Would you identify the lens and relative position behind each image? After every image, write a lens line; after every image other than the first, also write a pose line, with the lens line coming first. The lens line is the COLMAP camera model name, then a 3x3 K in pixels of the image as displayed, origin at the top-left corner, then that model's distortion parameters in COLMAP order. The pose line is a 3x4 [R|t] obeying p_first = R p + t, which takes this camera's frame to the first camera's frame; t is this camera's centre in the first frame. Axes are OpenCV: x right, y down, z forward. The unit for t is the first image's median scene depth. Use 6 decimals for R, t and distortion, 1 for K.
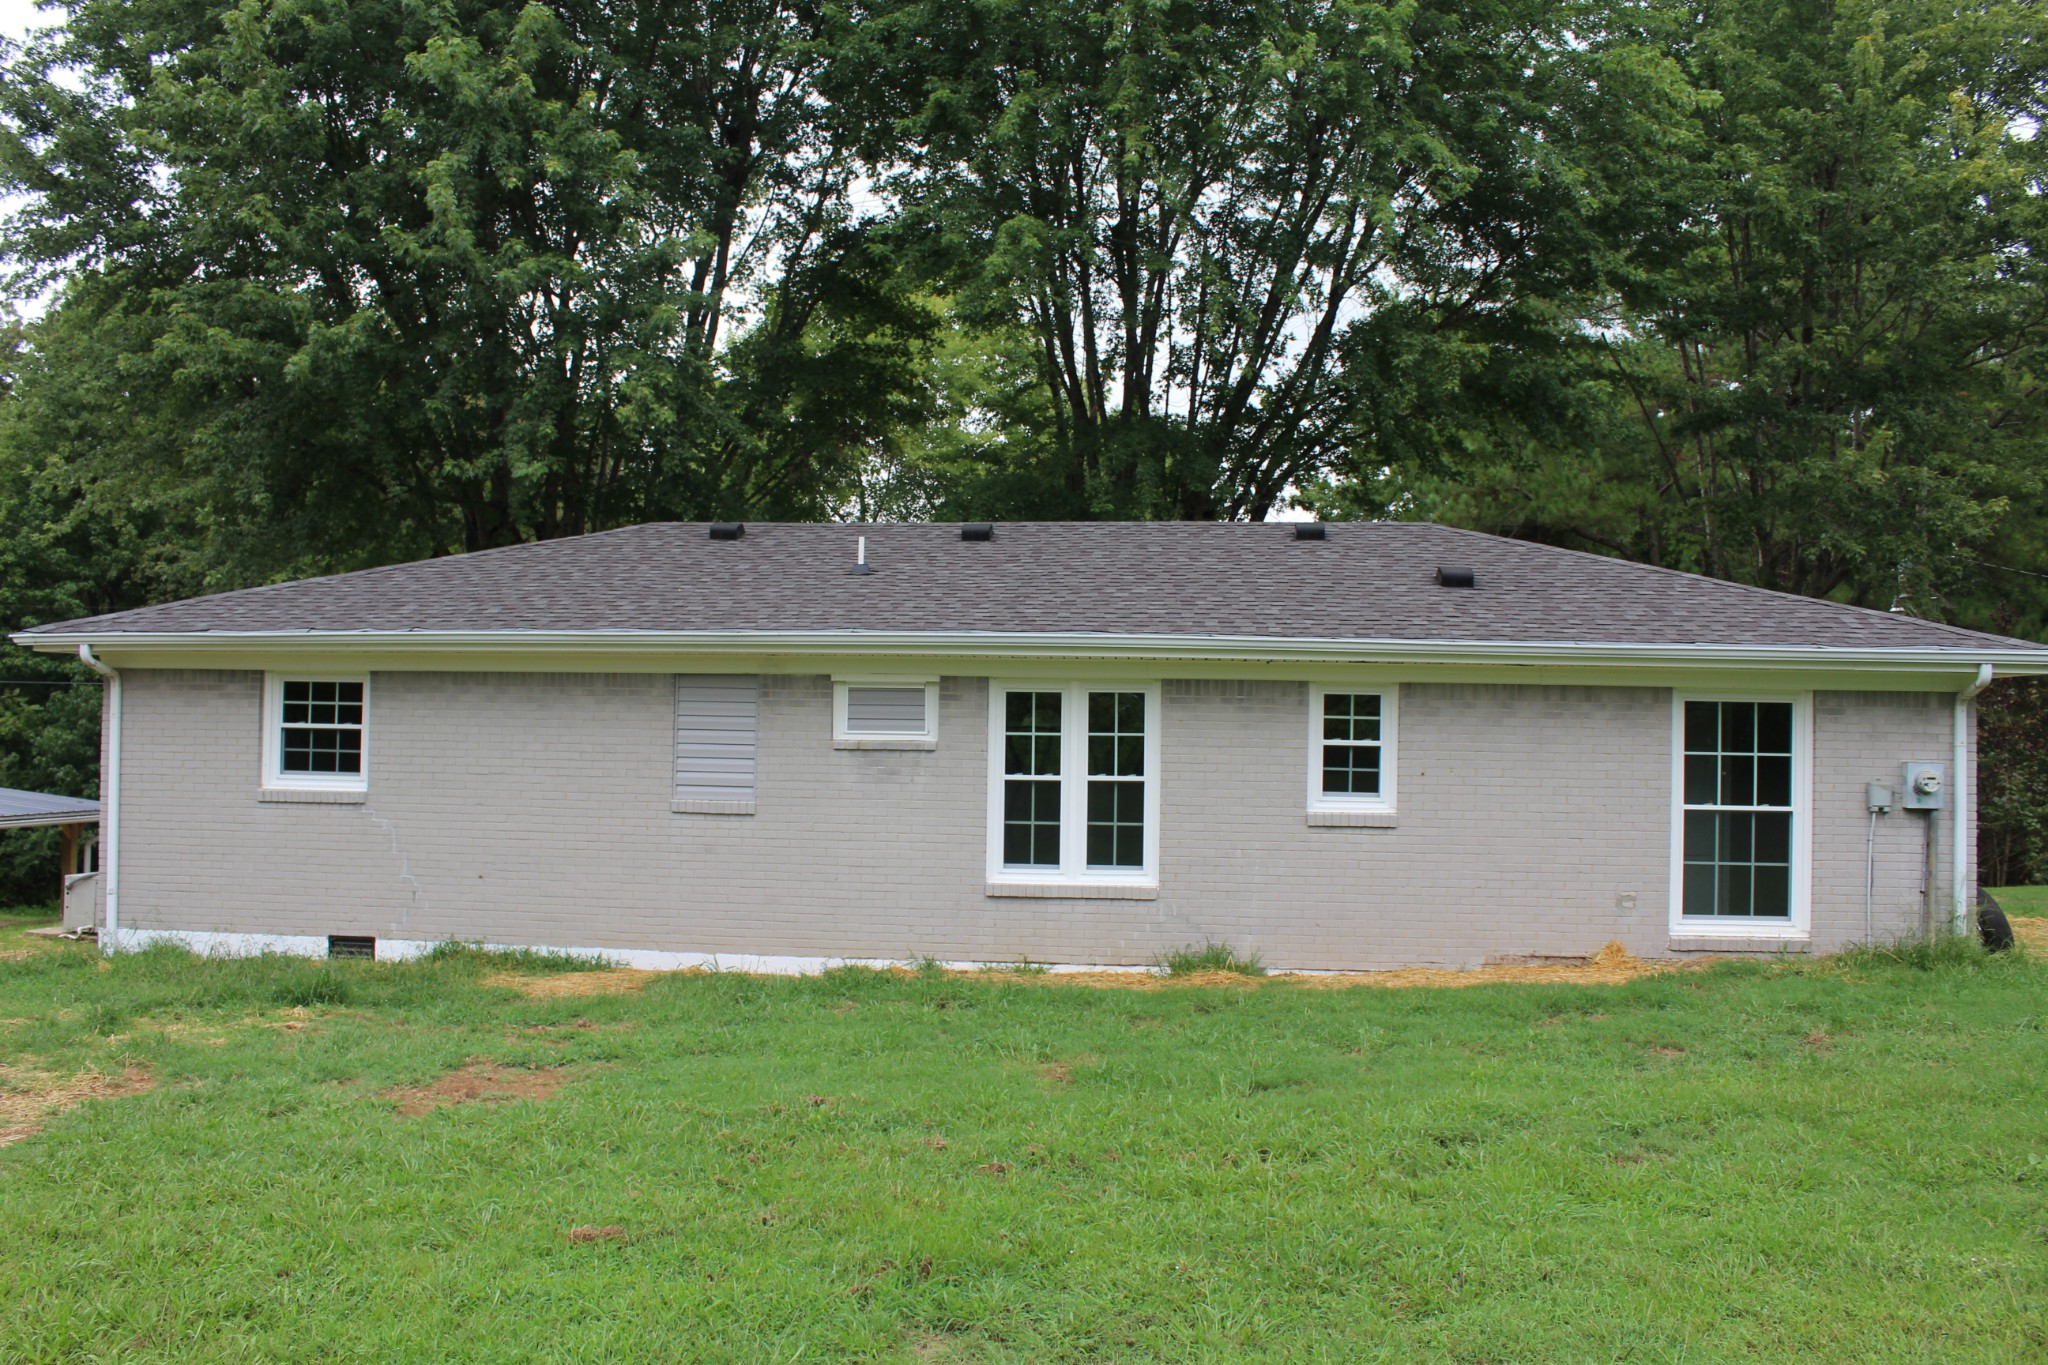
lens RADIAL K [[1718.0, 0, 1020.5], [0, 1718.0, 708.2], [0, 0, 1]] dist [-0.178085, 0.152206]
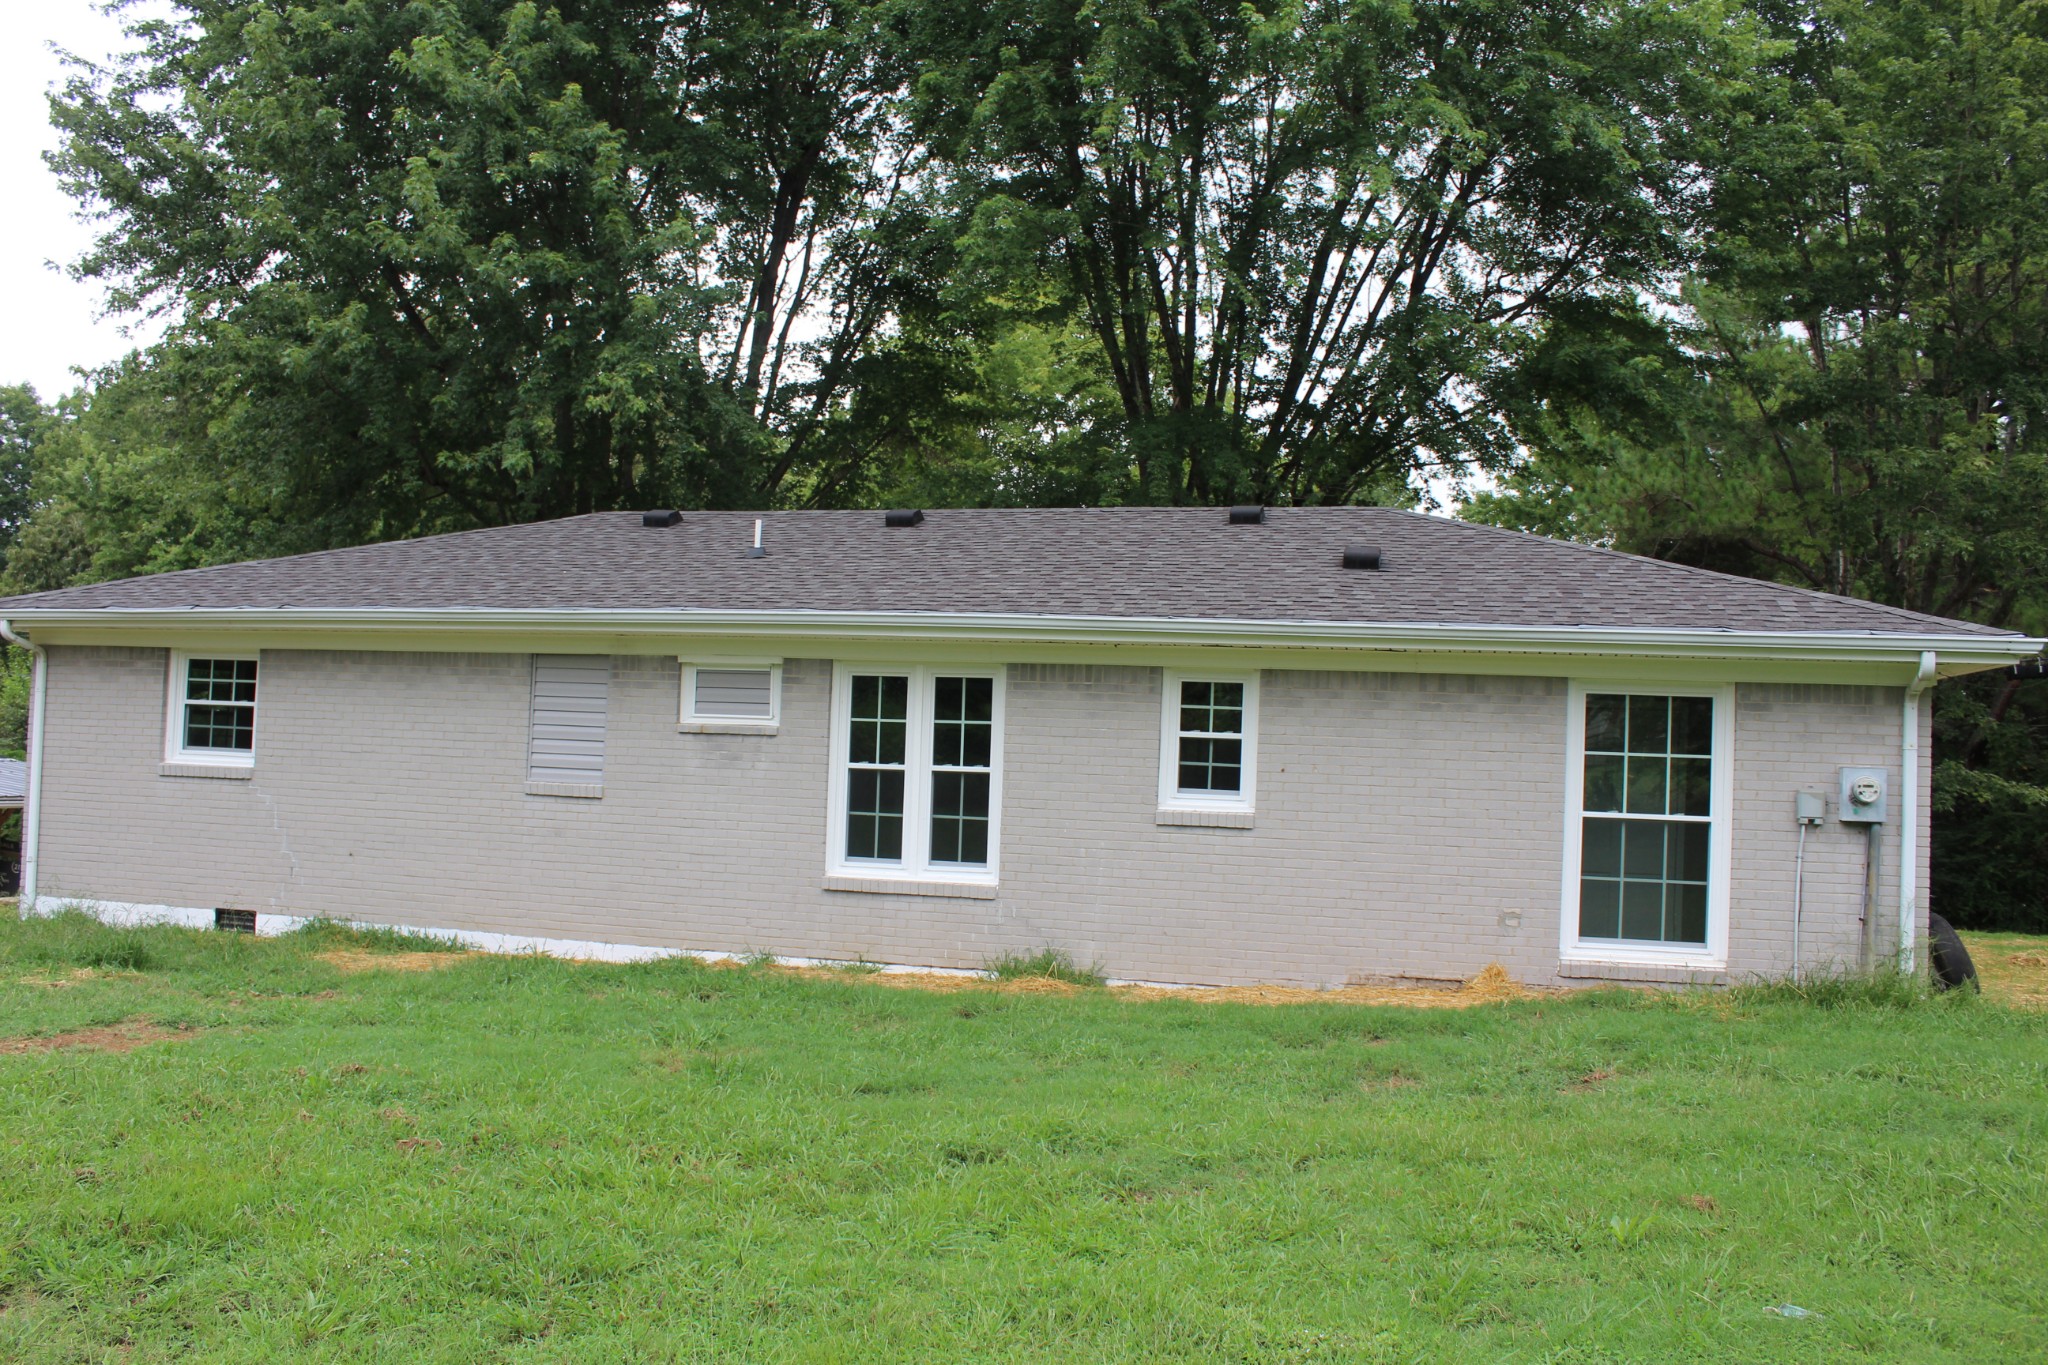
lens RADIAL K [[1718.0, 0, 1020.5], [0, 1718.0, 708.2], [0, 0, 1]] dist [-0.178085, 0.152206]
pose [[0.987832, 0.015477, -0.154754, 0.232991], [-0.018079, 0.999718, -0.015418, 0.021753], [0.154472, 0.018028, 0.987833, 0.078748]]
